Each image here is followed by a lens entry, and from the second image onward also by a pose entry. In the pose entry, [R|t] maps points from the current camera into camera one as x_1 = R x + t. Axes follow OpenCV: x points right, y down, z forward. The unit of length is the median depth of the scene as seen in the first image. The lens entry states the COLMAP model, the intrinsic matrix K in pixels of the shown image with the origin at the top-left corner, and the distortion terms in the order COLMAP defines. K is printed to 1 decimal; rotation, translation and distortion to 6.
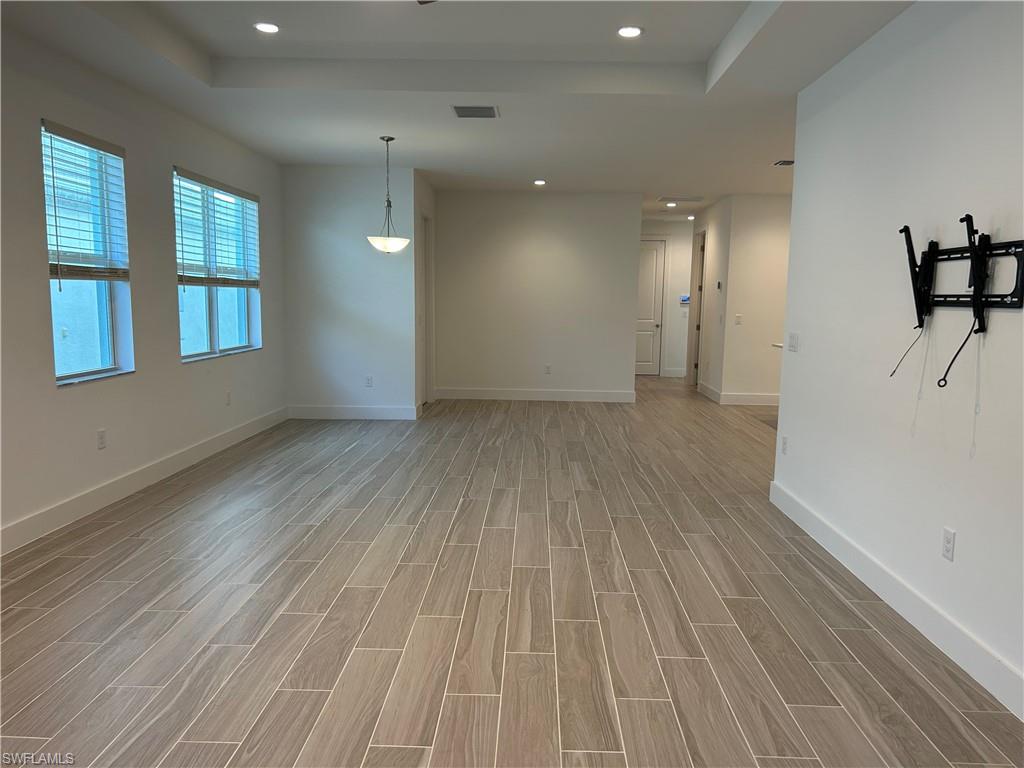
lens RADIAL K [[758.1, 0, 512.8], [0, 758.1, 387.1], [0, 0, 1]] dist [0.026663, -0.005020]
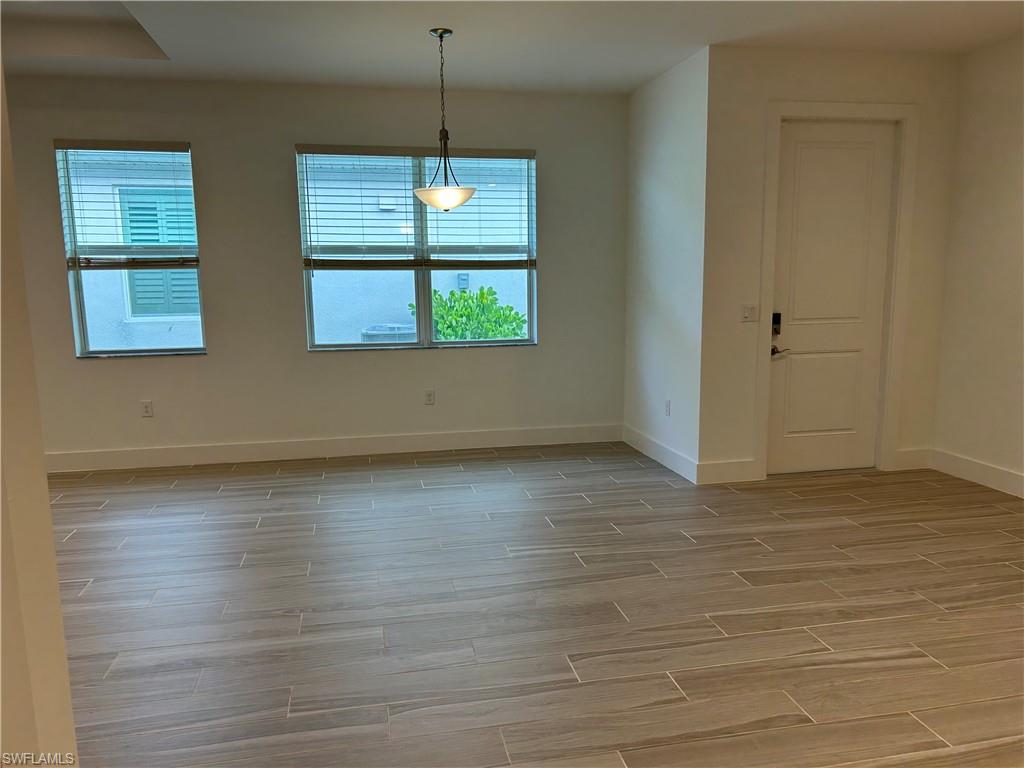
lens RADIAL K [[758.1, 0, 518.4], [0, 758.1, 383.8], [0, 0, 1]] dist [0.026663, -0.005020]
pose [[0.228576, 0.115577, -0.966641, 0.666192], [-0.101702, 0.990330, 0.094361, -0.136215], [0.968199, 0.076741, 0.238120, 1.283344]]
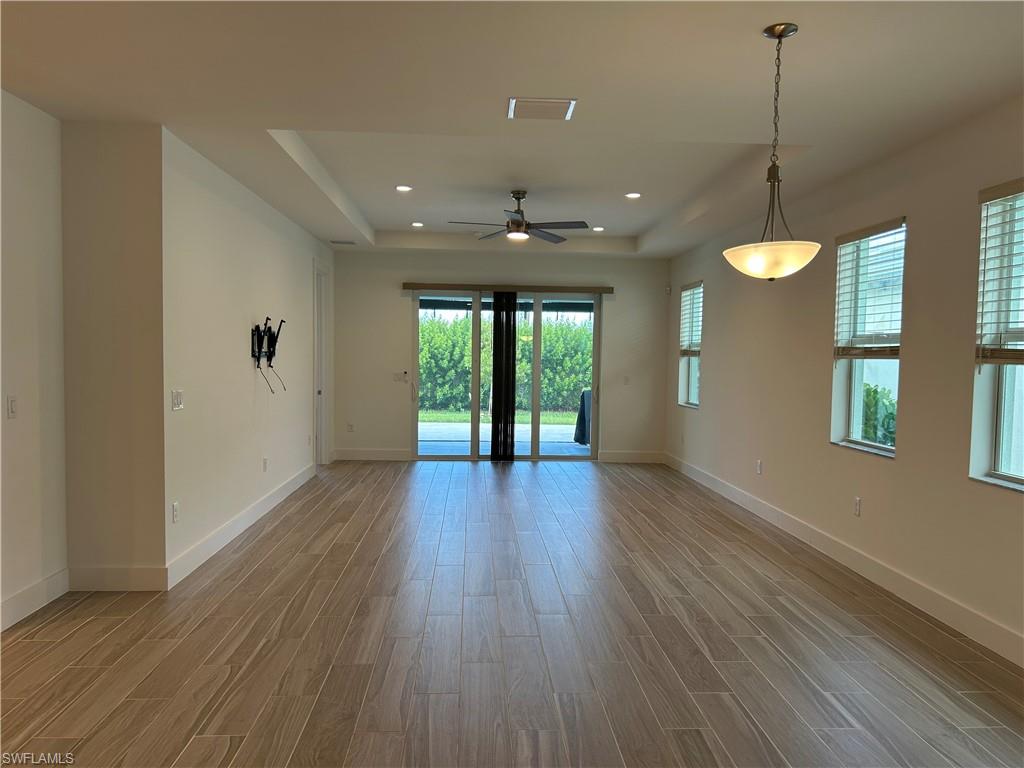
lens RADIAL K [[758.1, 0, 511.4], [0, 758.1, 395.0], [0, 0, 1]] dist [0.026663, -0.005020]
pose [[-0.995977, -0.028356, -0.084999, 0.036987], [-0.042858, 0.983816, 0.173983, -0.249583], [0.078690, 0.176926, -0.981073, 1.978891]]
